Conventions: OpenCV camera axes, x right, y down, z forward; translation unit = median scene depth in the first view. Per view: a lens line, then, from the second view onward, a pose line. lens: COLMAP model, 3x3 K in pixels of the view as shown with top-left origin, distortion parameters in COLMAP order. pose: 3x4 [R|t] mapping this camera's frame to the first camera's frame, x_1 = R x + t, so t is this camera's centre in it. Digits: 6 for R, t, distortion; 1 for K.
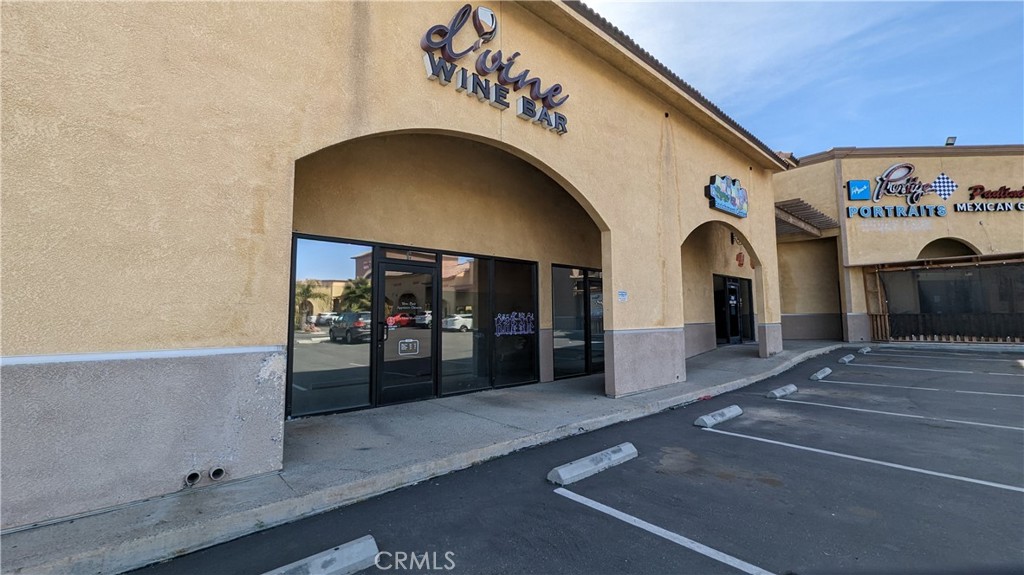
lens RADIAL K [[423.4, 0, 513.7], [0, 423.4, 282.9], [0, 0, 1]] dist [-0.000354, -0.000555]
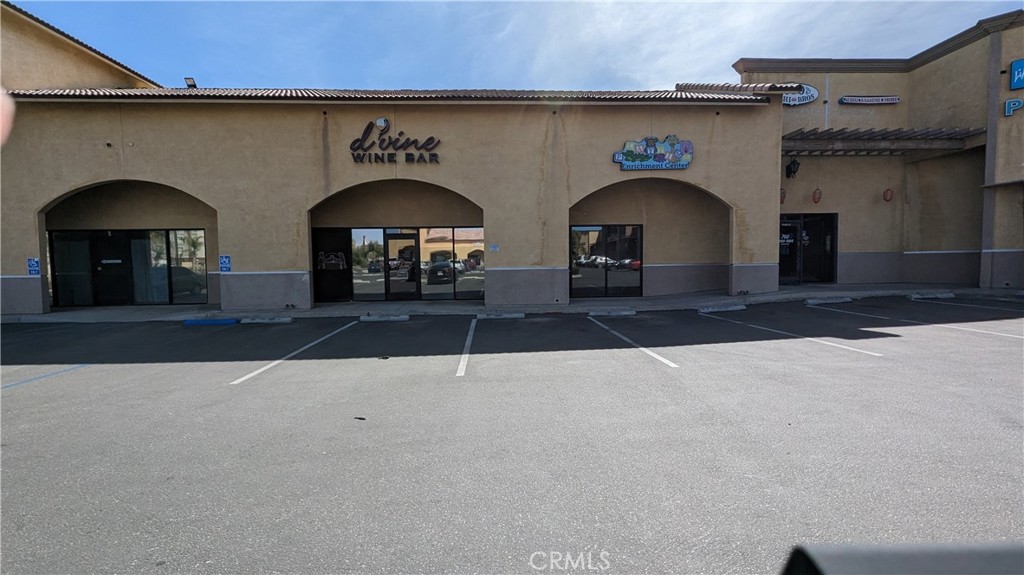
lens RADIAL K [[423.4, 0, 513.7], [0, 423.4, 282.9], [0, 0, 1]] dist [-0.000354, -0.000555]
pose [[0.773628, 0.029859, -0.632936, 0.611289], [0.061565, 0.990621, 0.121983, -0.013540], [0.630642, -0.133336, 0.764534, -0.110272]]
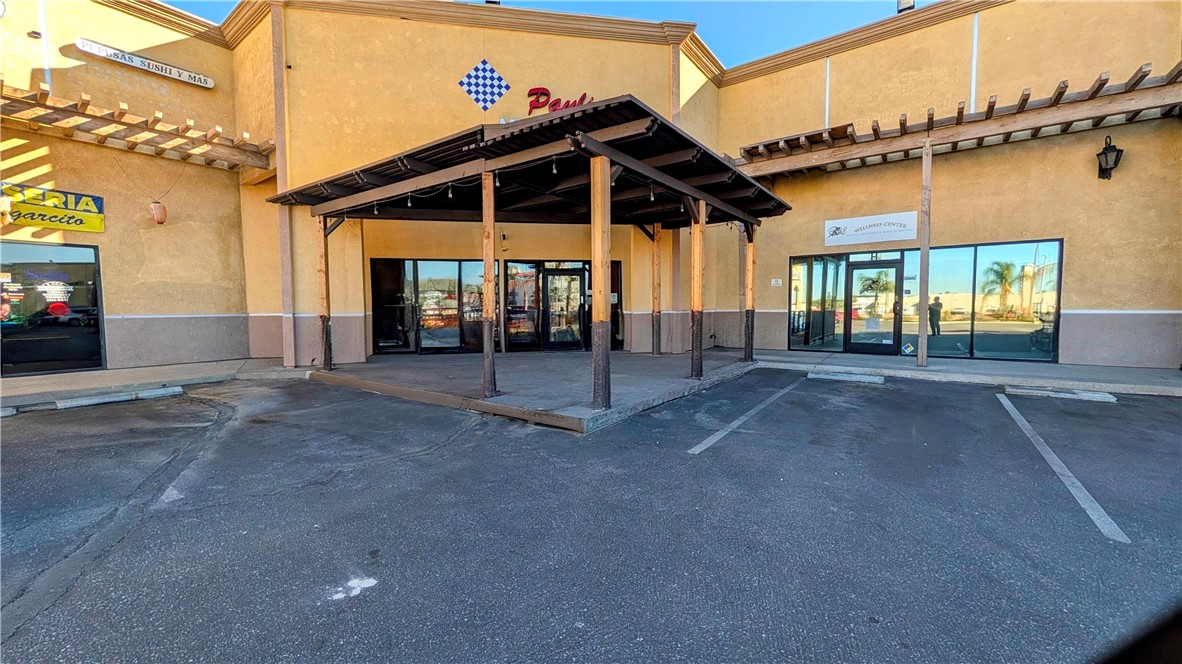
lens RADIAL K [[451.7, 0, 591.0], [0, 451.7, 332.0], [0, 0, 1]] dist [-0.000005, 0.000063]
pose [[0.979402, -0.010586, 0.201643, 1.041243], [-0.016568, 0.991044, 0.132501, 0.012713], [-0.201240, -0.133113, 0.970455, 0.354718]]
